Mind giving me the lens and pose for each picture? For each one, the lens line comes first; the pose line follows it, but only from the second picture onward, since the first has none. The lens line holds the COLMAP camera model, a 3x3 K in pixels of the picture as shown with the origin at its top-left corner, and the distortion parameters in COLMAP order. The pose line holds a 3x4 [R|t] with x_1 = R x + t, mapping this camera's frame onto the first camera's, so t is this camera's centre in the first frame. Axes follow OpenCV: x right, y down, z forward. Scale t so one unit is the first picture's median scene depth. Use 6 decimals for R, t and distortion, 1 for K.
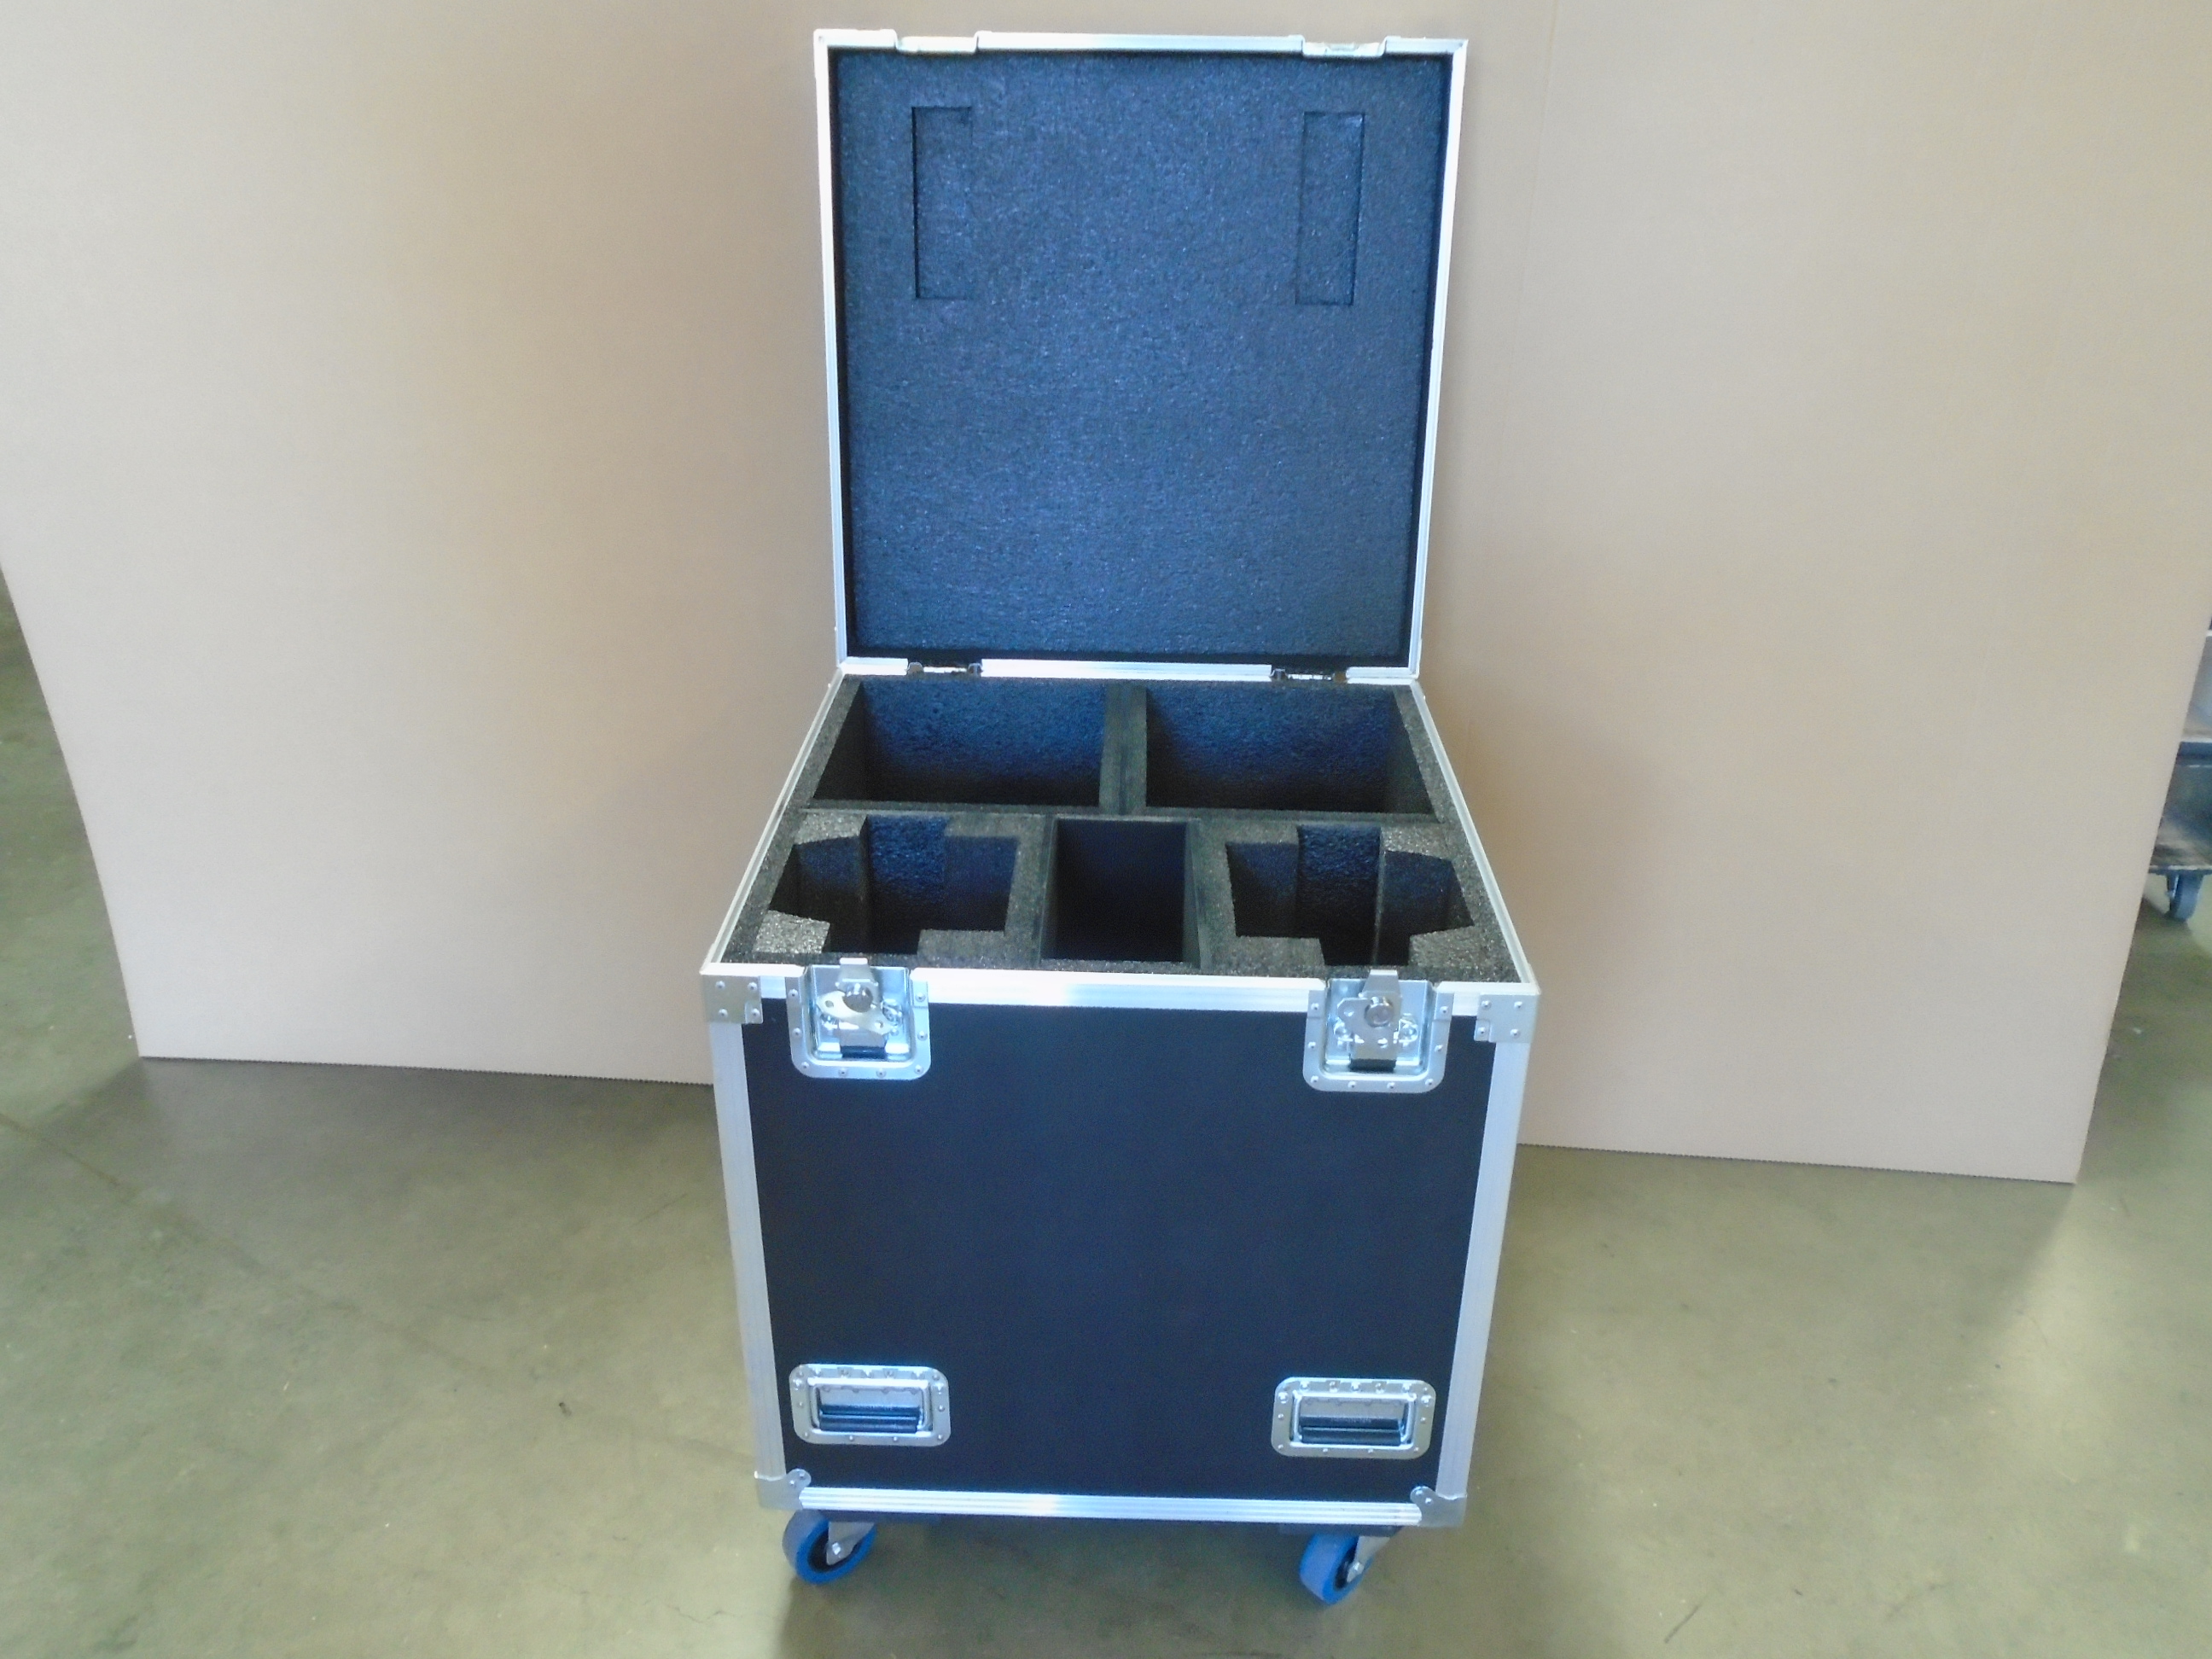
lens RADIAL K [[1739.6, 0, 1109.0], [0, 1739.6, 856.1], [0, 0, 1]] dist [0.000018, 0.001071]
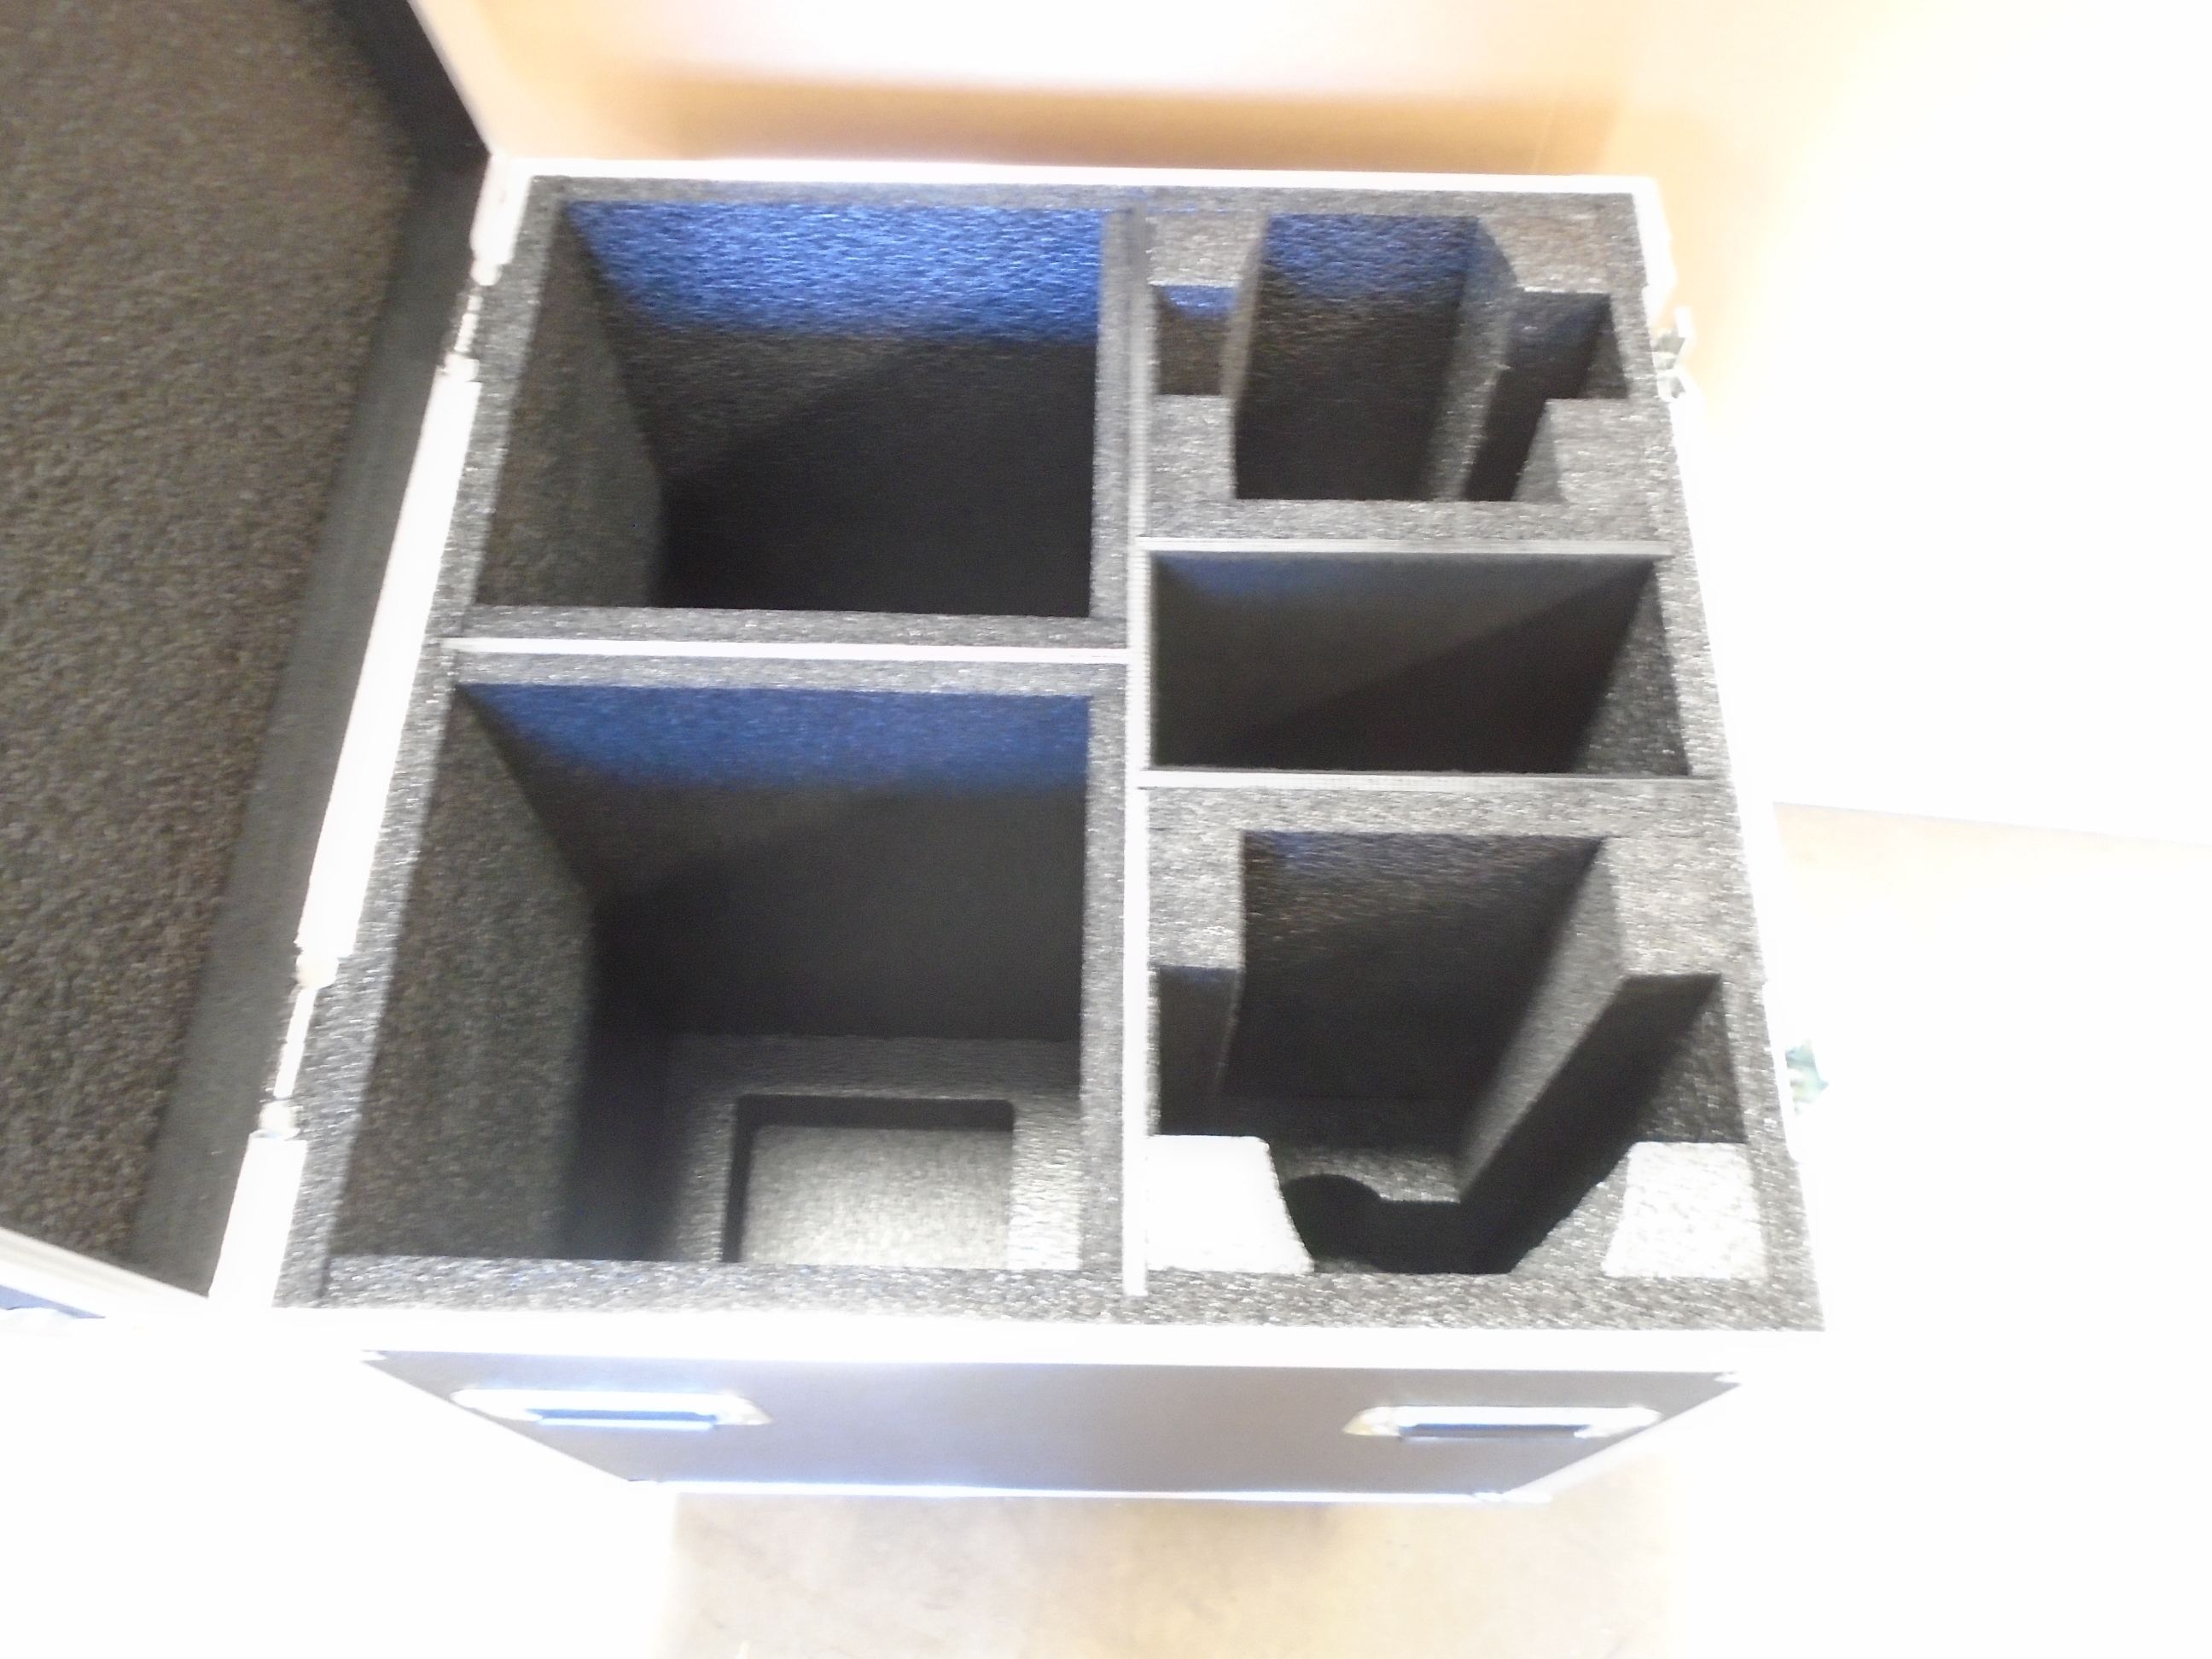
lens RADIAL K [[1700.9, 0, 1106.0], [0, 1700.9, 829.5], [0, 0, 1]] dist [-0.004759, -0.004307]
pose [[-0.012348, -0.896196, 0.443486, -0.262793], [0.446556, 0.391892, 0.804368, -0.412252], [-0.894670, 0.207974, 0.395363, 0.818470]]
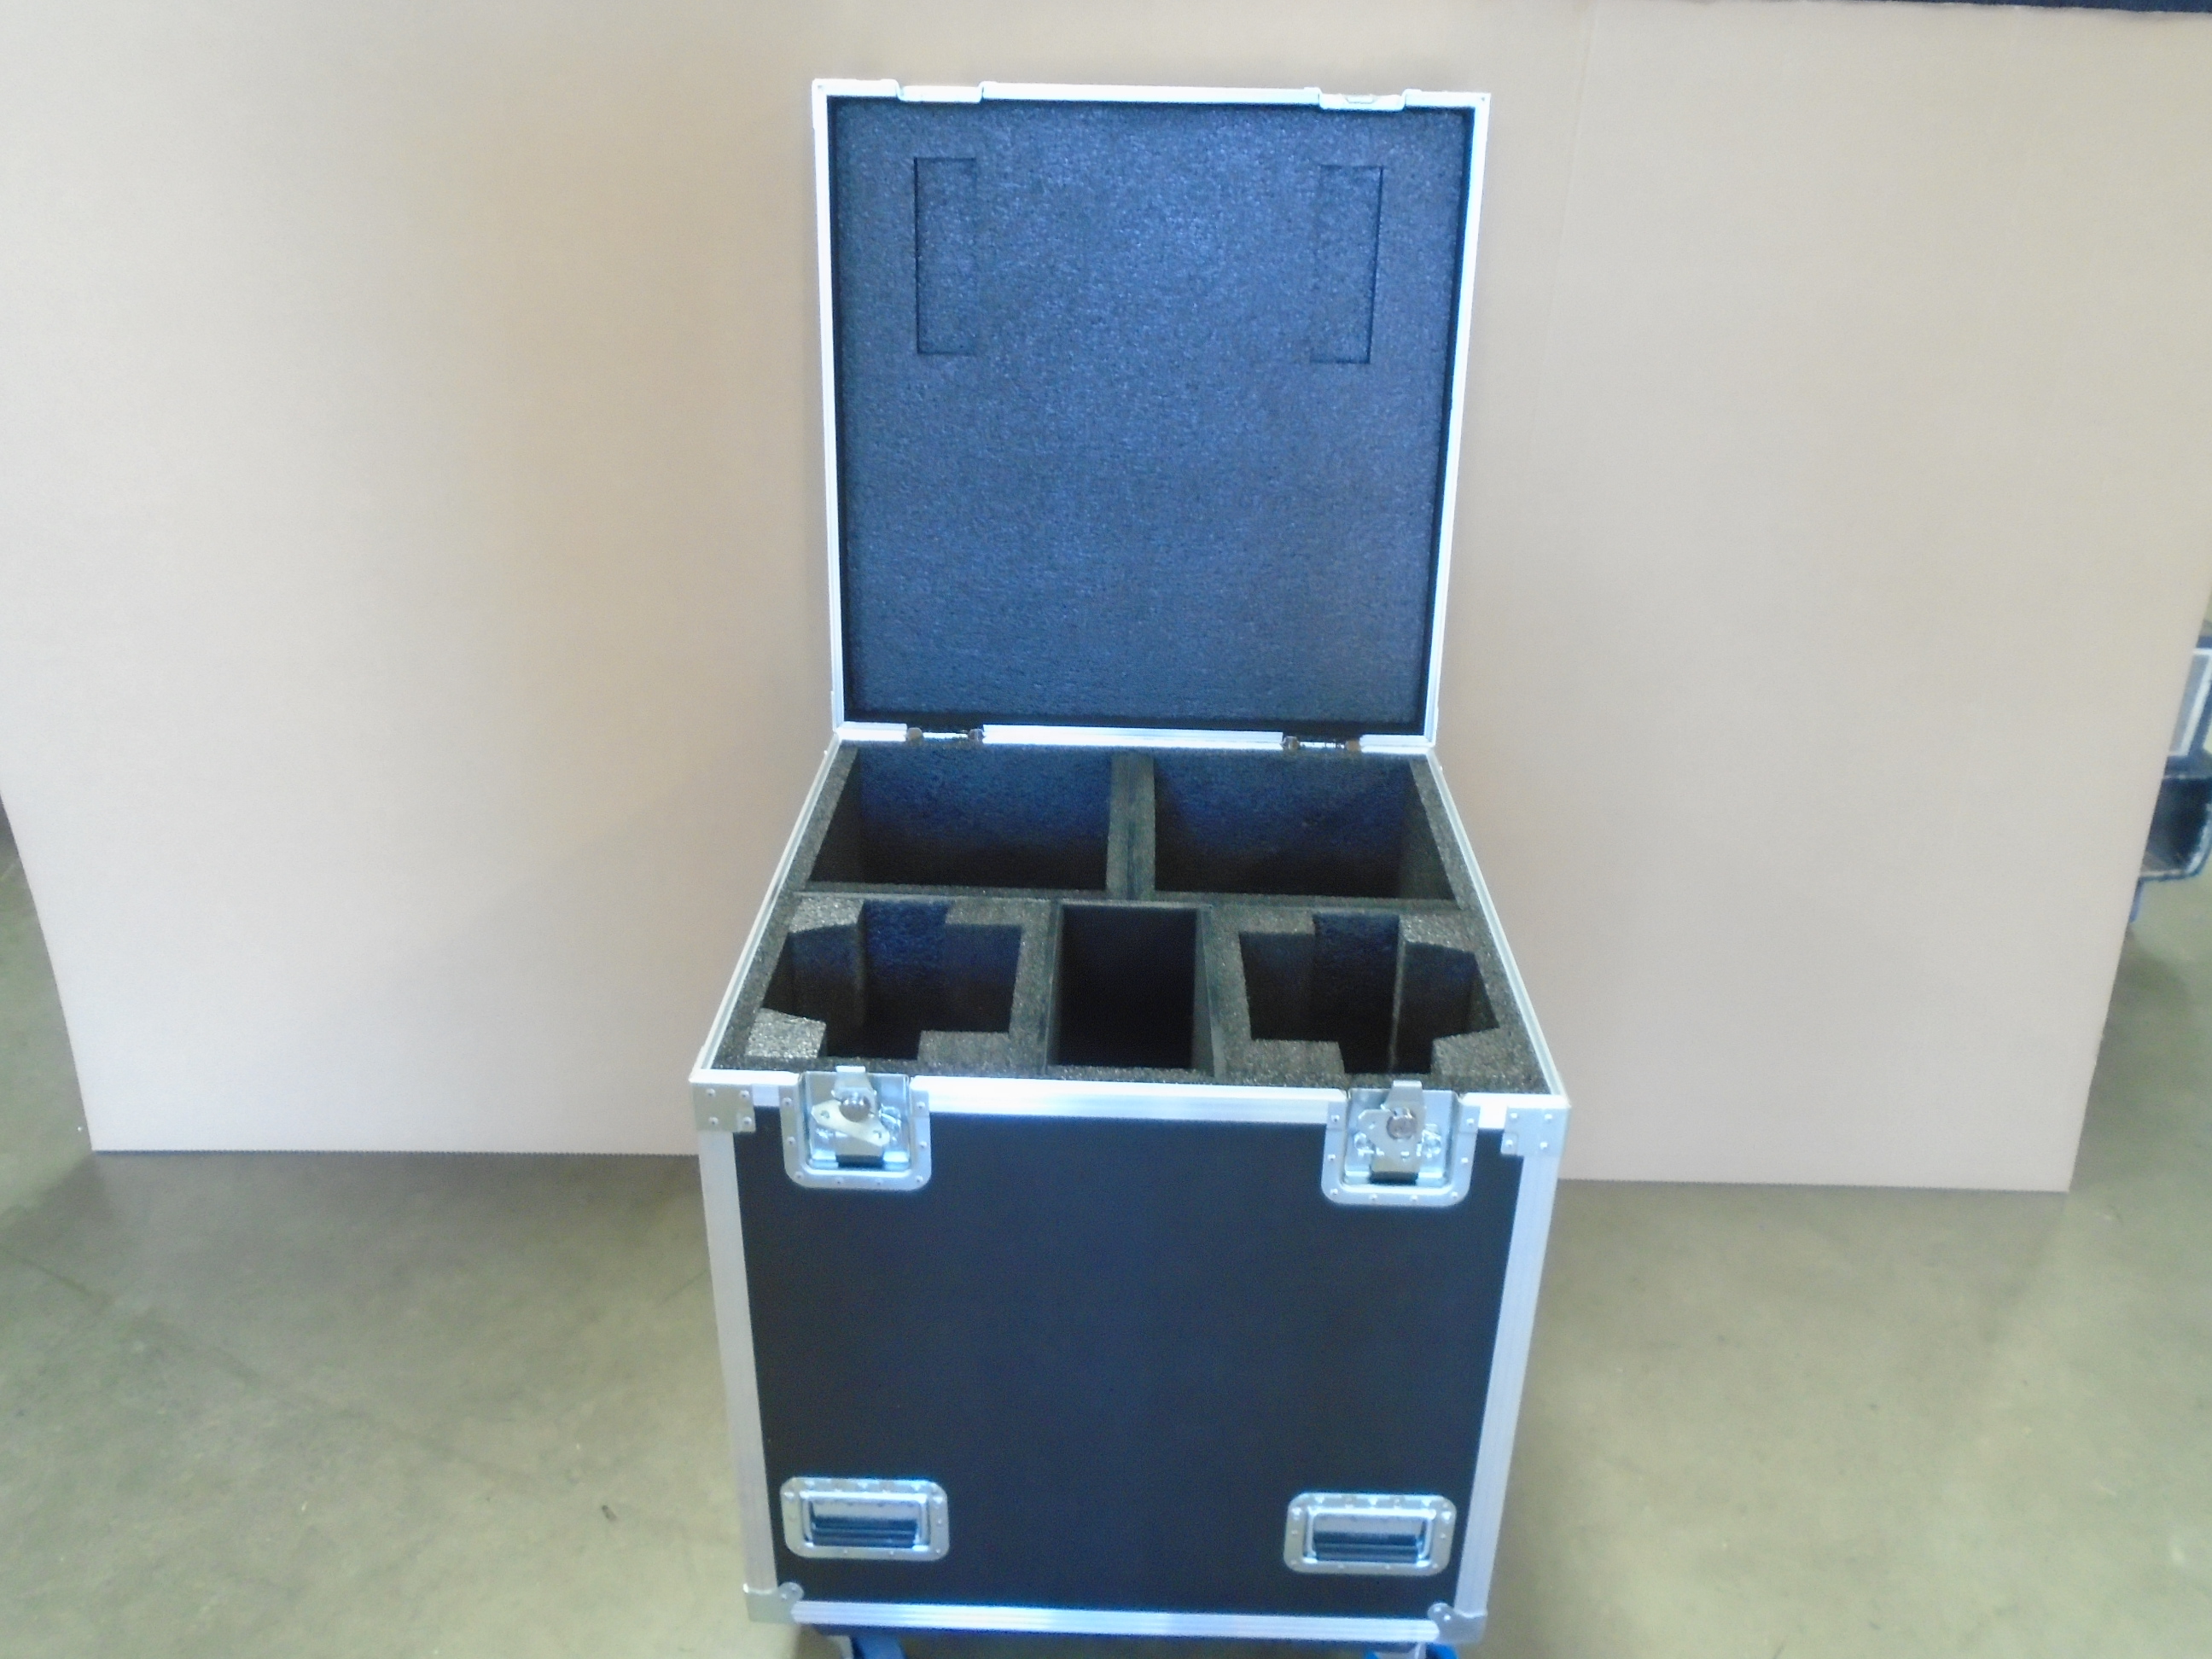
lens RADIAL K [[1739.6, 0, 1109.0], [0, 1739.6, 856.1], [0, 0, 1]] dist [0.000018, 0.001071]
pose [[0.999985, 0.004265, 0.003565, -0.007800], [-0.004253, 0.999986, -0.003269, -0.045019], [-0.003578, 0.003254, 0.999988, 0.039214]]
